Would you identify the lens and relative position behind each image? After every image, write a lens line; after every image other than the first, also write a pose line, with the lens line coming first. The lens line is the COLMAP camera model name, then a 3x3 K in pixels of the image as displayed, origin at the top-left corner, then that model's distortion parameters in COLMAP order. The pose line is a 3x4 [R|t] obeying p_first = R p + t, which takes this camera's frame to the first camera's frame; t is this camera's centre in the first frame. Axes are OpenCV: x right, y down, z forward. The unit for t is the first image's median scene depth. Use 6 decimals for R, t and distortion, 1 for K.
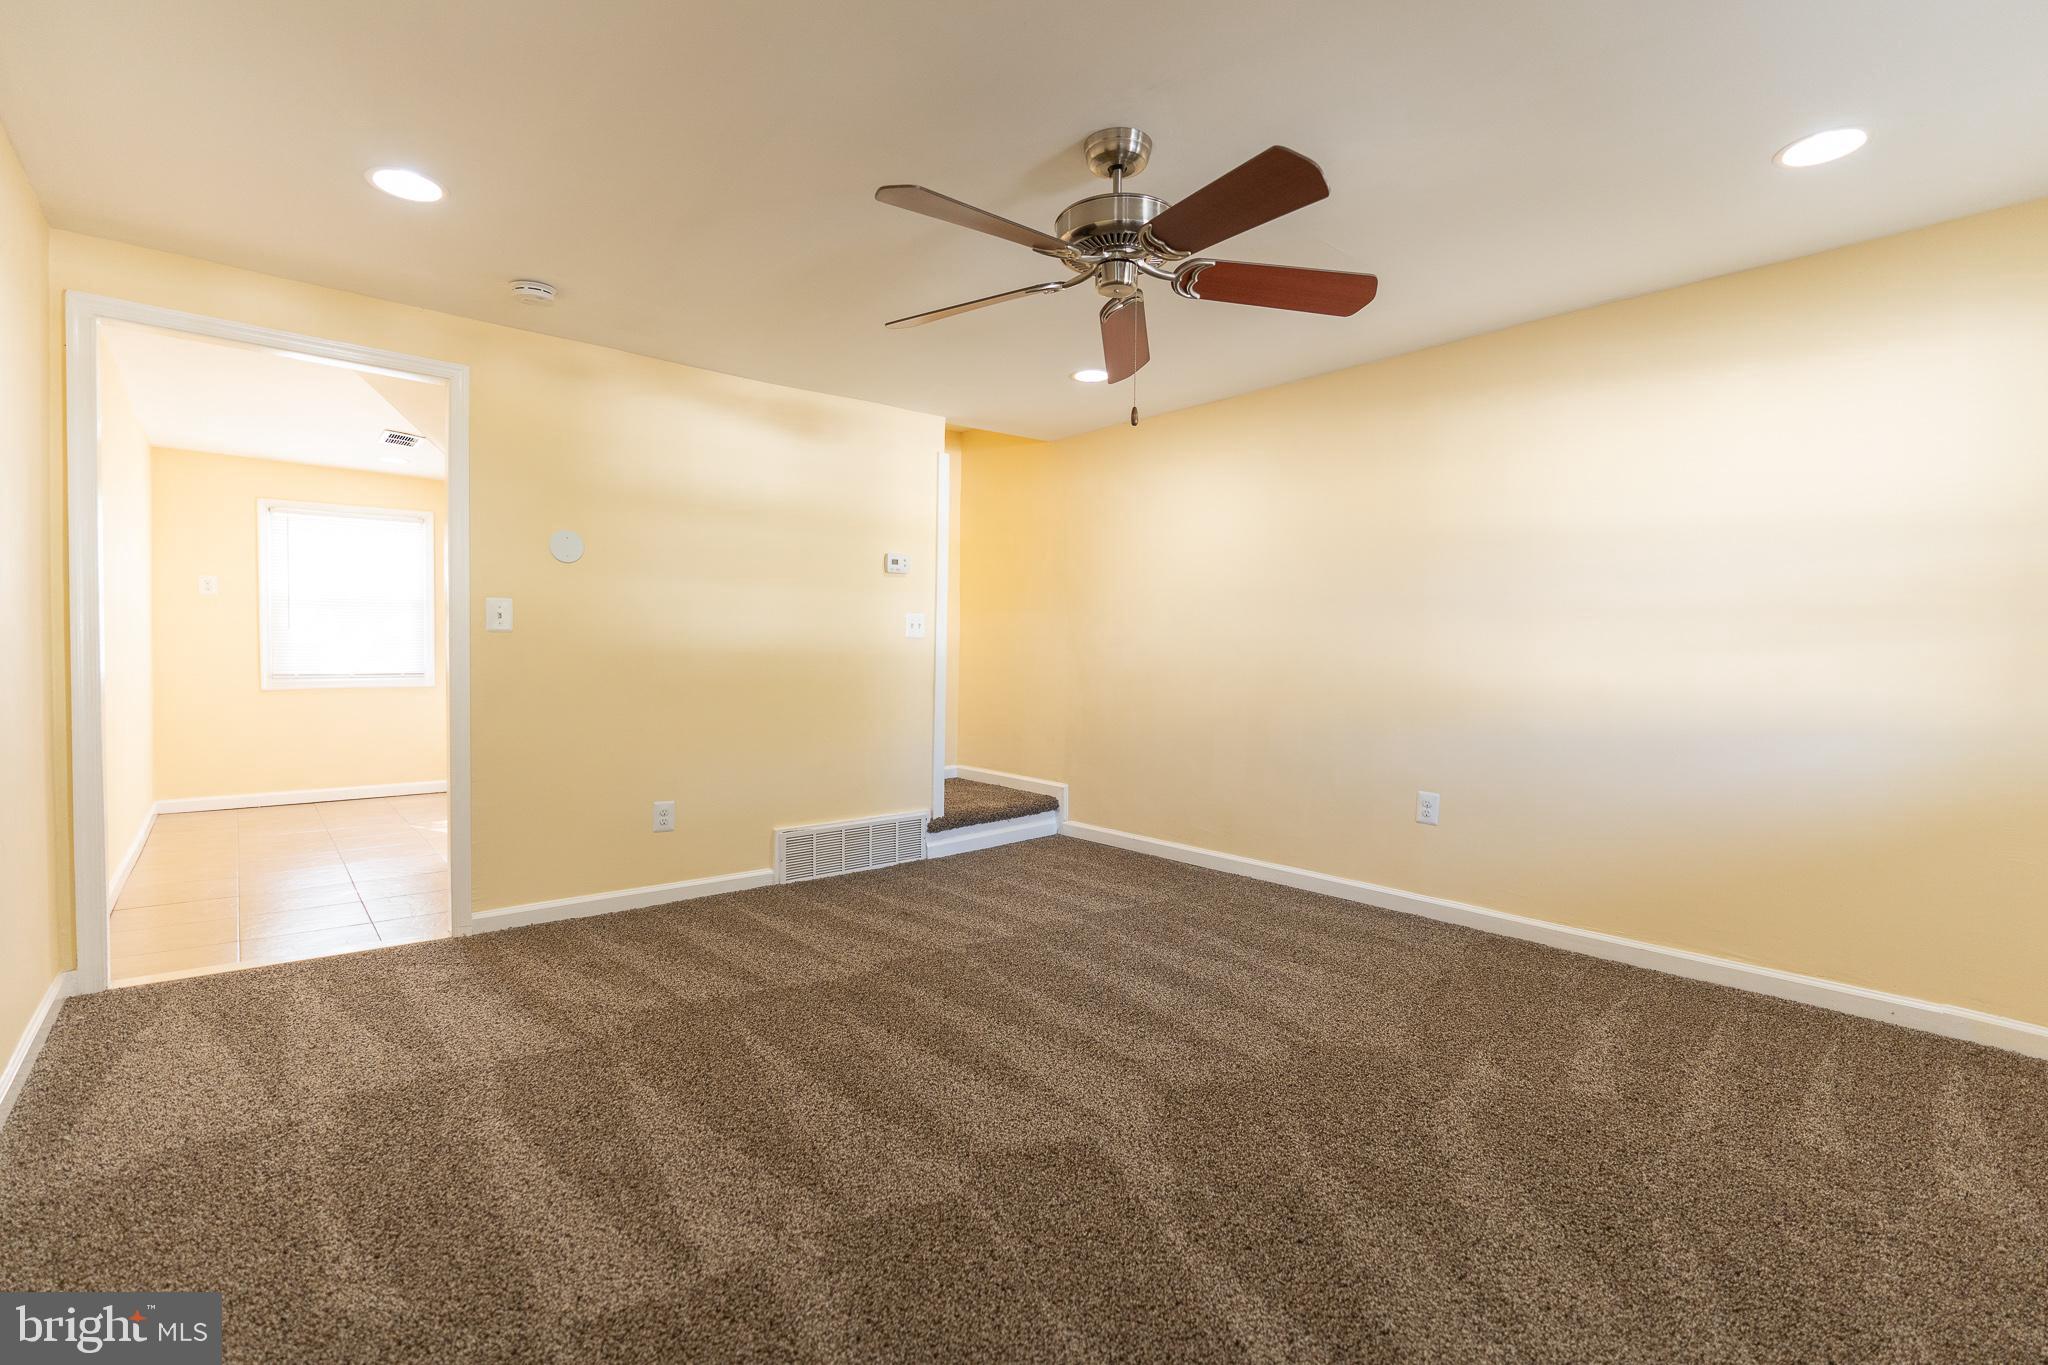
lens RADIAL K [[917.3, 0, 1024.4], [0, 917.3, 680.3], [0, 0, 1]] dist [-0.002683, 0.000423]
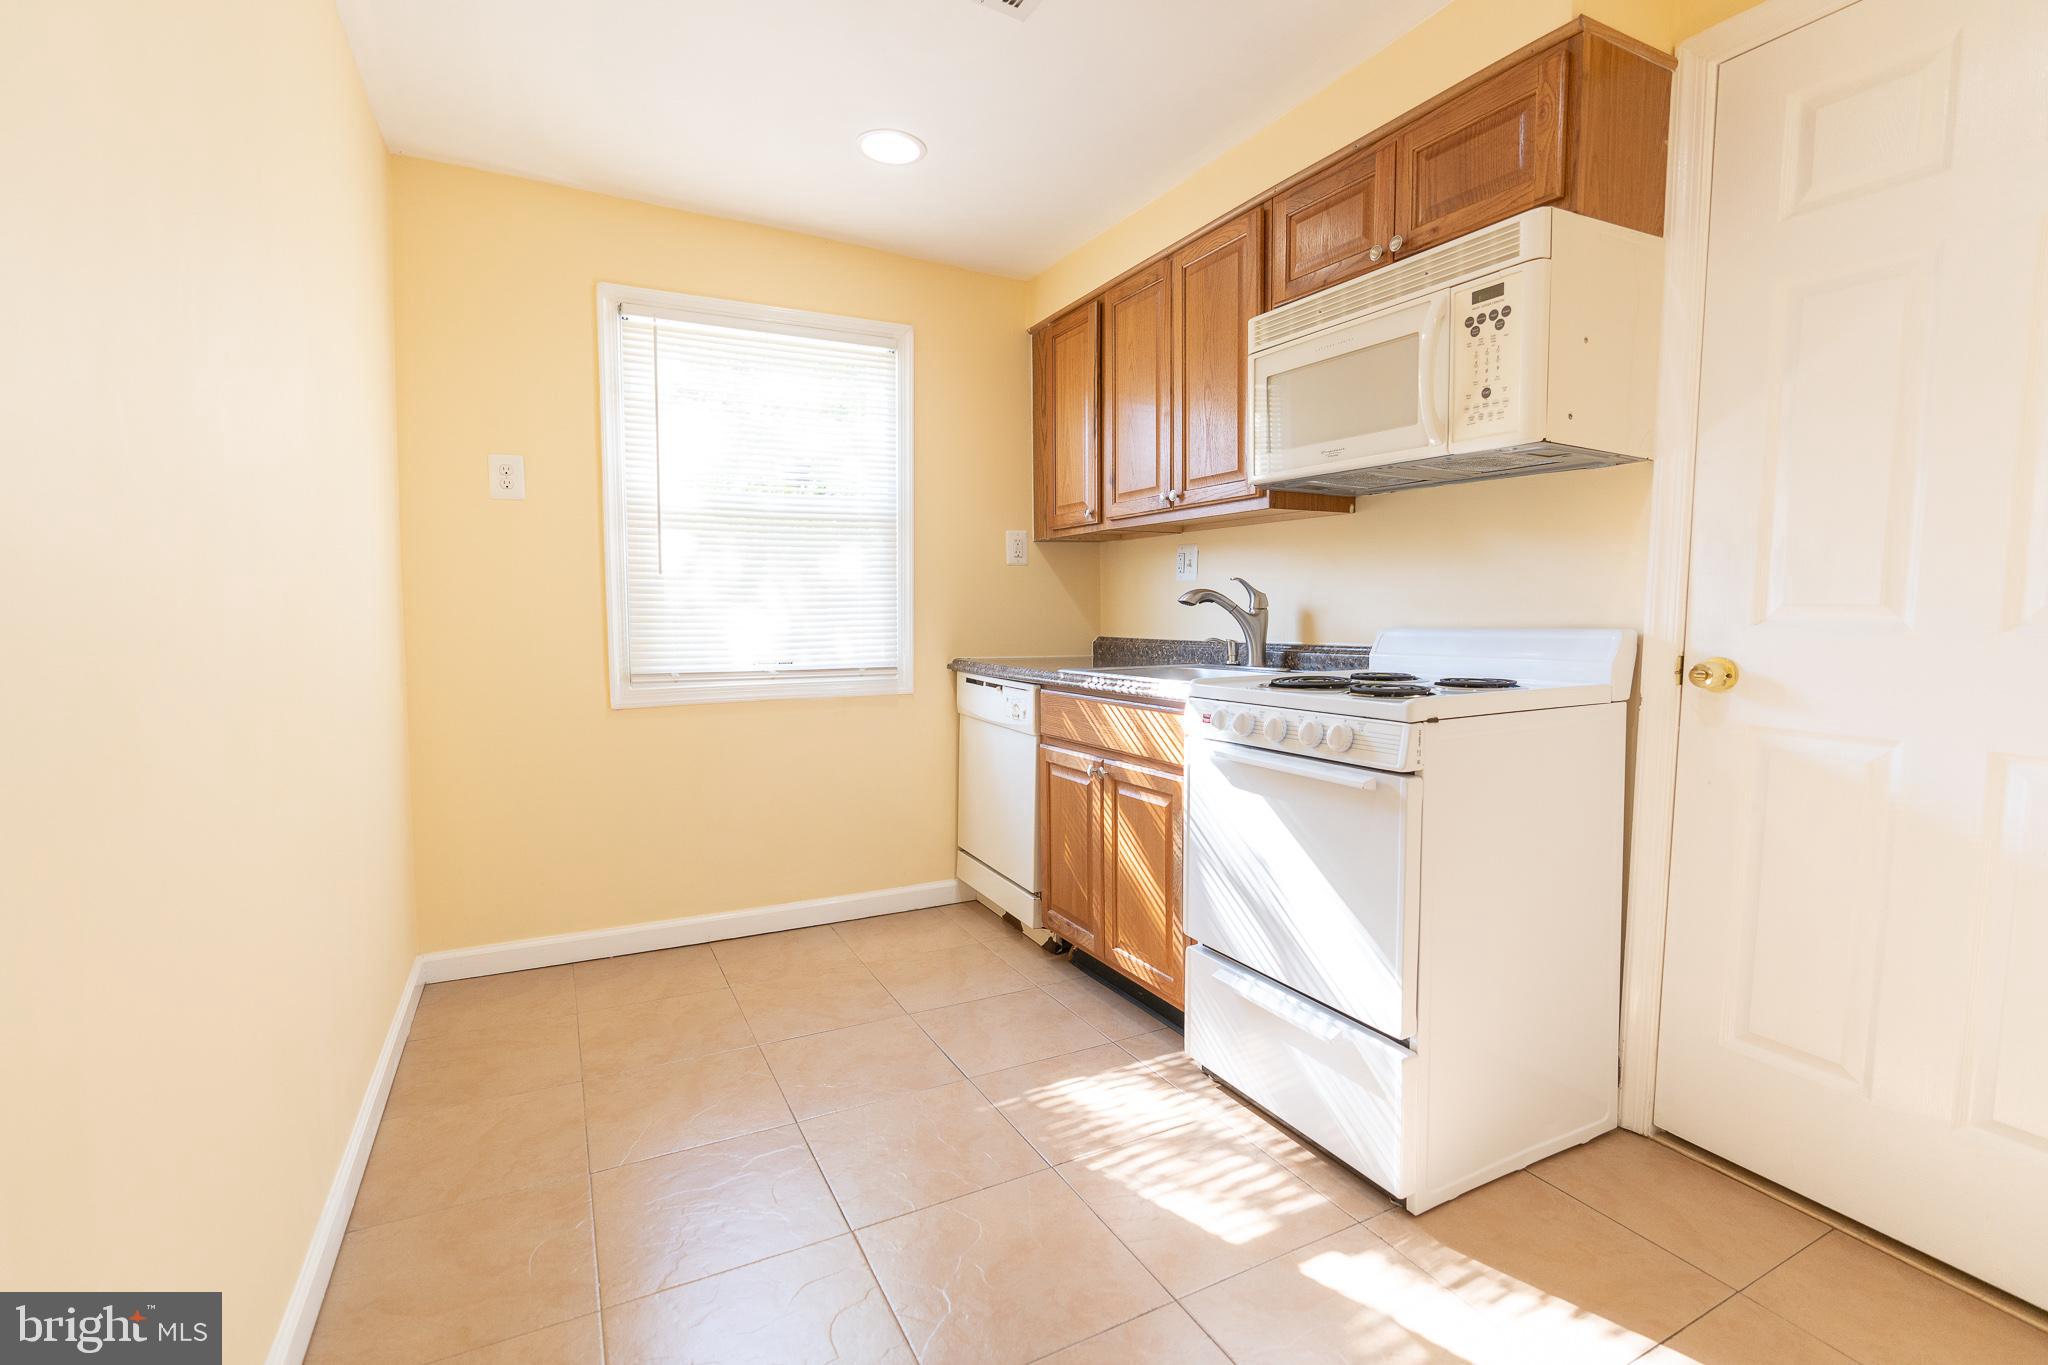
lens RADIAL K [[917.3, 0, 1020.6], [0, 917.3, 676.3], [0, 0, 1]] dist [-0.002683, 0.000423]
pose [[0.967716, 0.009089, -0.251879, -0.513436], [-0.000380, 0.999401, 0.034604, -0.021002], [0.252043, -0.033391, 0.967140, 0.601287]]
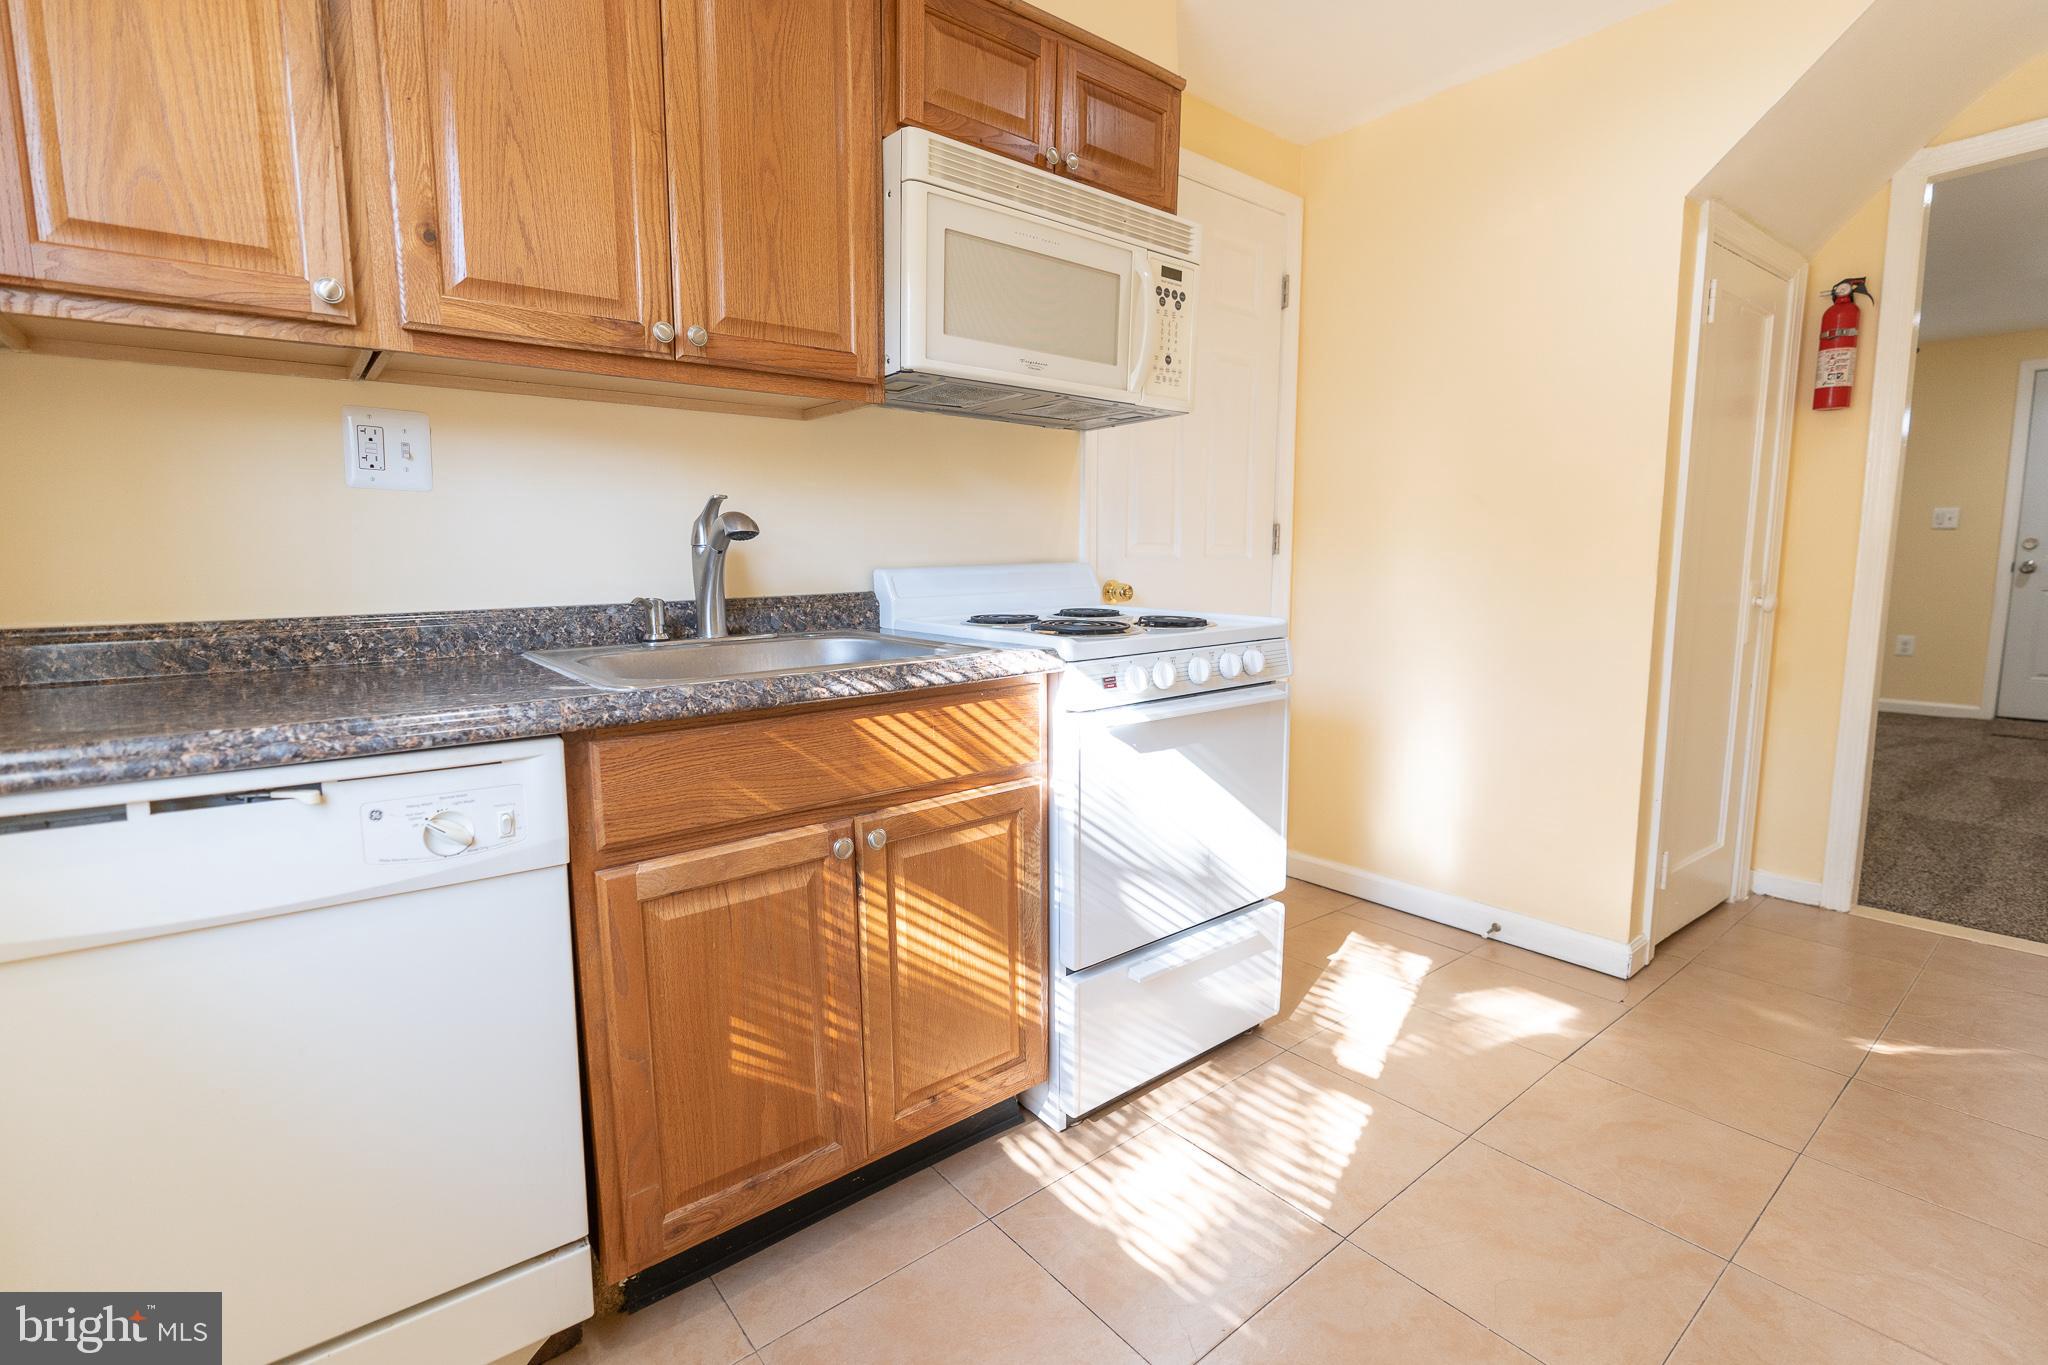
lens RADIAL K [[917.3, 0, 1018.7], [0, 917.3, 669.6], [0, 0, 1]] dist [-0.002683, 0.000423]
pose [[0.071688, -0.139654, 0.987602, -0.896119], [0.039842, 0.989760, 0.137067, -0.040485], [-0.996631, 0.029522, 0.076518, 1.070916]]
